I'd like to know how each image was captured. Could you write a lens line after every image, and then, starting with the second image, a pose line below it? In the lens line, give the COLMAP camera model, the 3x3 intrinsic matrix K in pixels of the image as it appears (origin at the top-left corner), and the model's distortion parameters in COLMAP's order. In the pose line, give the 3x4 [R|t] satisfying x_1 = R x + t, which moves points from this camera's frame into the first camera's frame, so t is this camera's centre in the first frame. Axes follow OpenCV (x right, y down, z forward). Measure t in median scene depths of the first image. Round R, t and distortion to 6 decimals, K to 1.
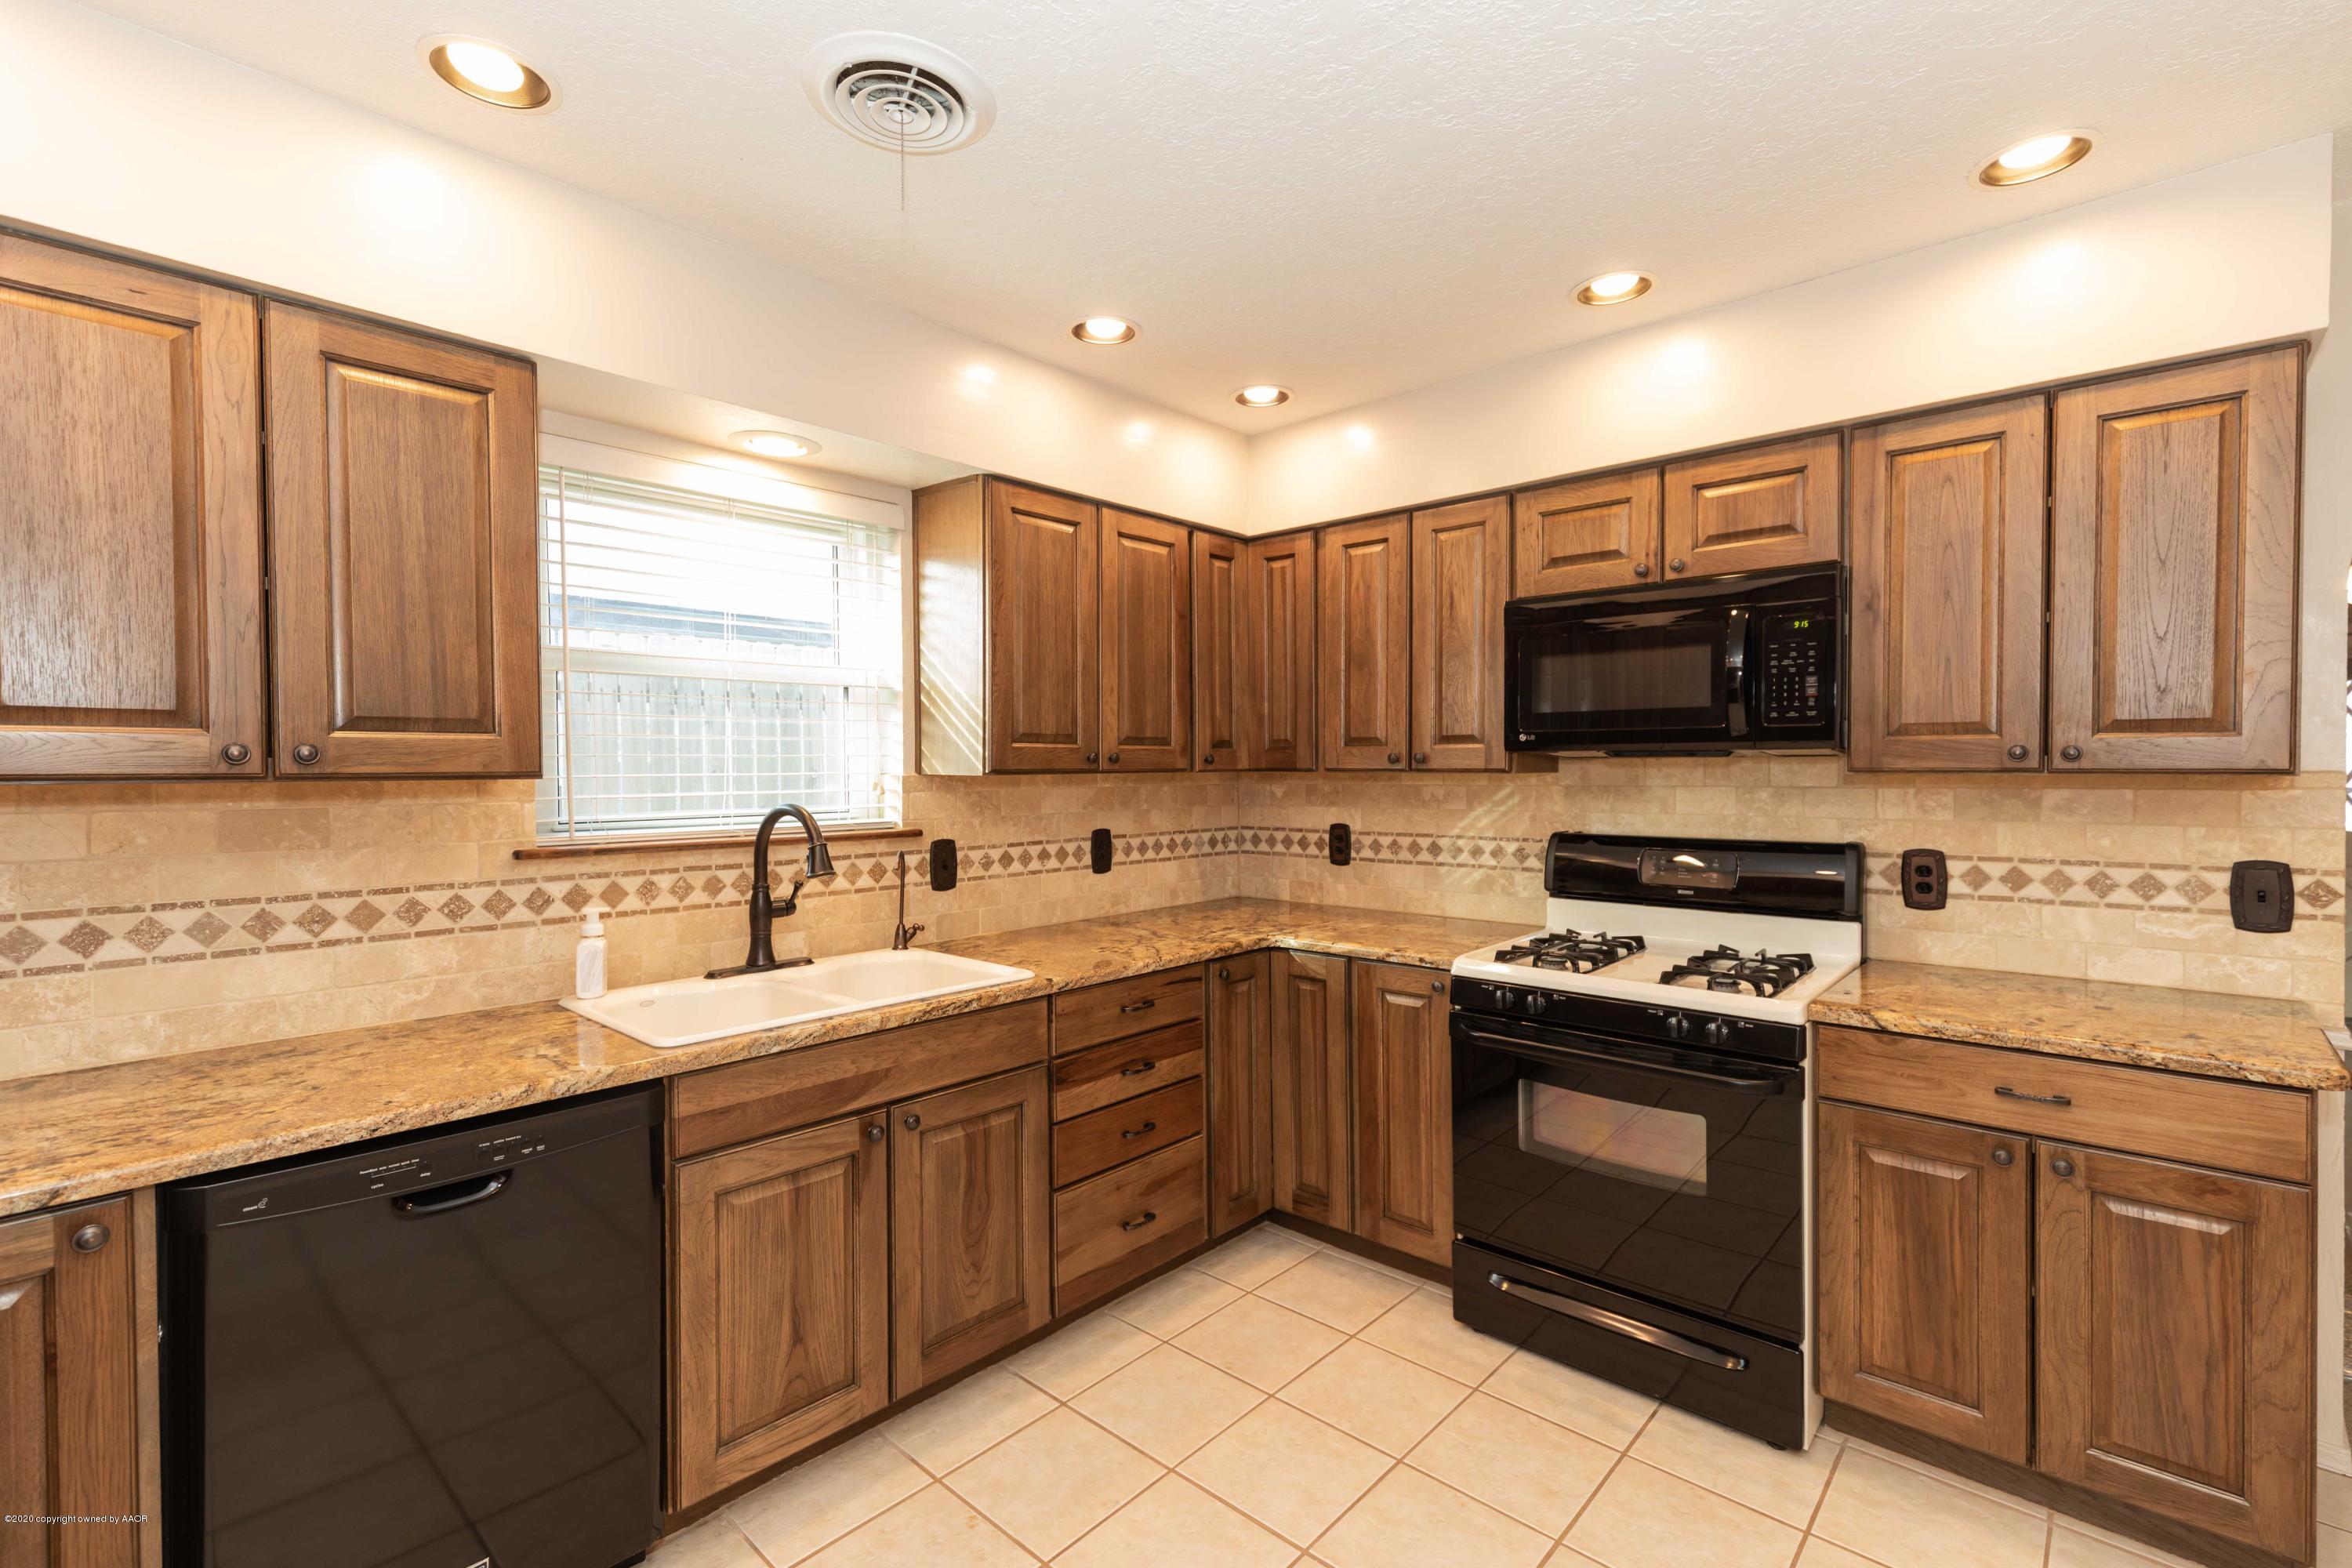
lens RADIAL K [[1158.6, 0, 1176.0], [0, 1158.6, 784.0], [0, 0, 1]] dist [-0.002149, -0.000216]
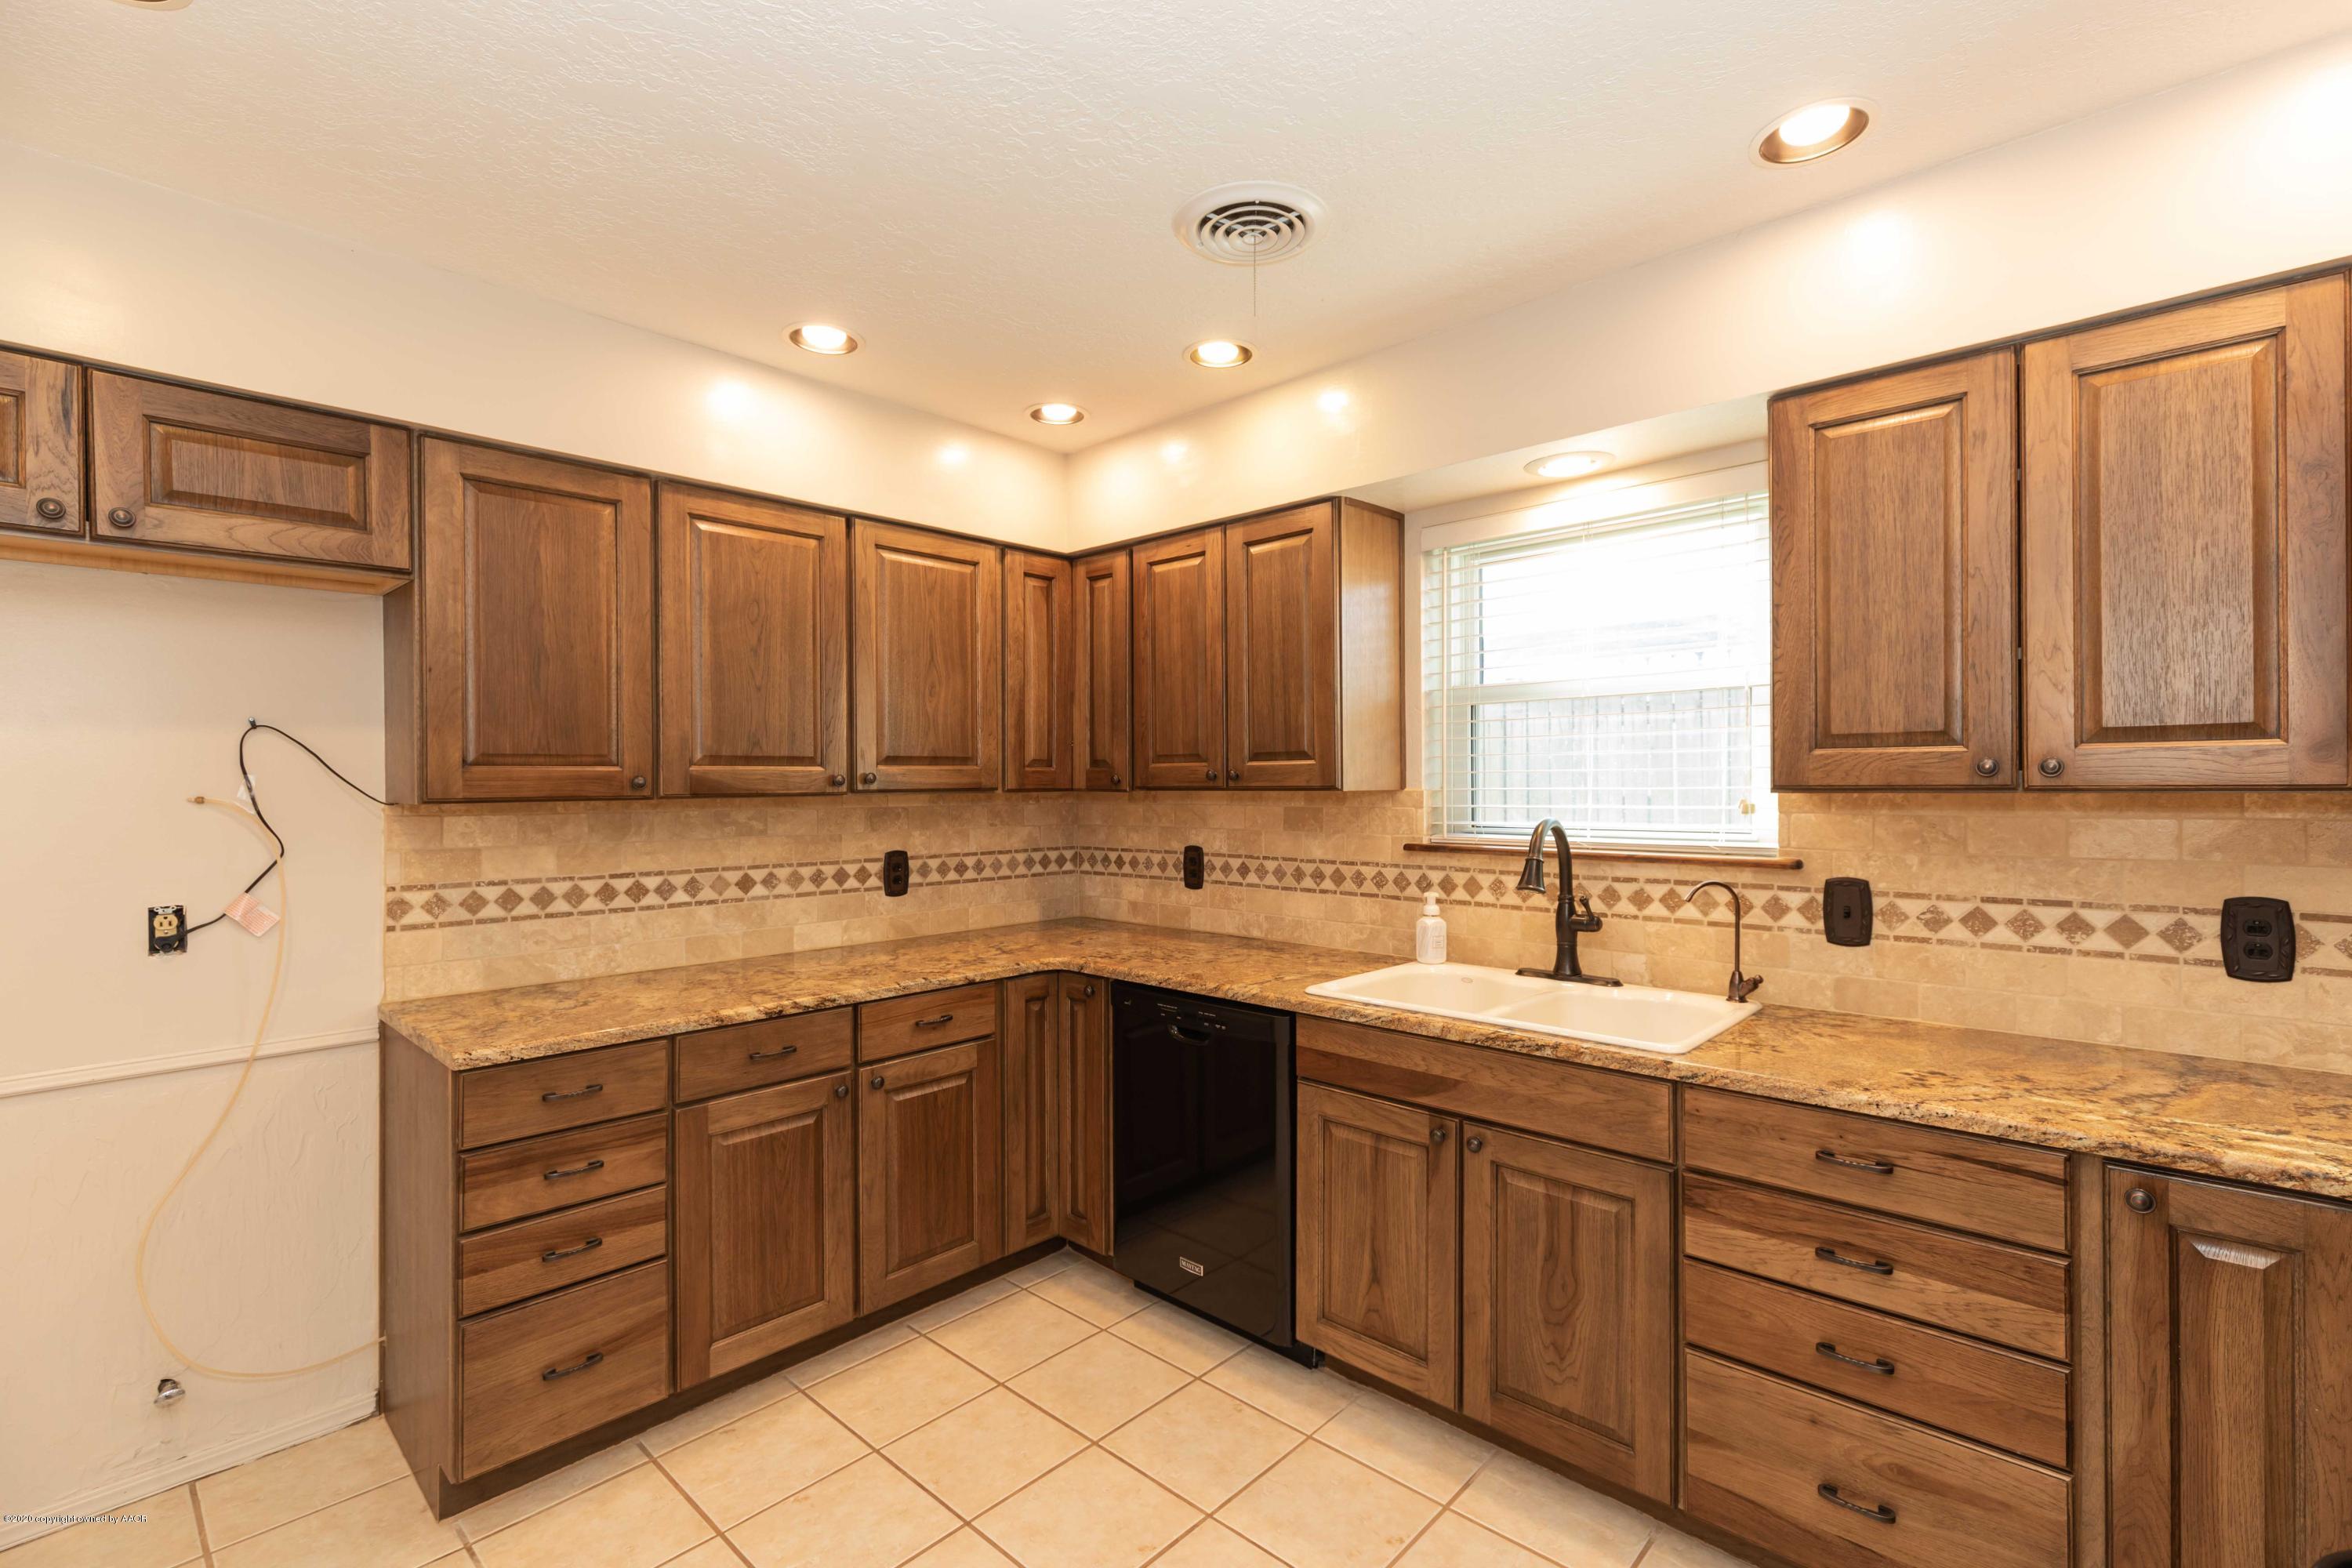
lens RADIAL K [[1049.3, 0, 1186.8], [0, 1049.3, 797.9], [0, 0, 1]] dist [-0.003076, -0.000626]
pose [[-0.057376, 0.017015, -0.998208, 0.596549], [-0.012007, 0.999771, 0.017732, -0.013363], [0.998280, 0.013002, -0.057159, 0.717277]]
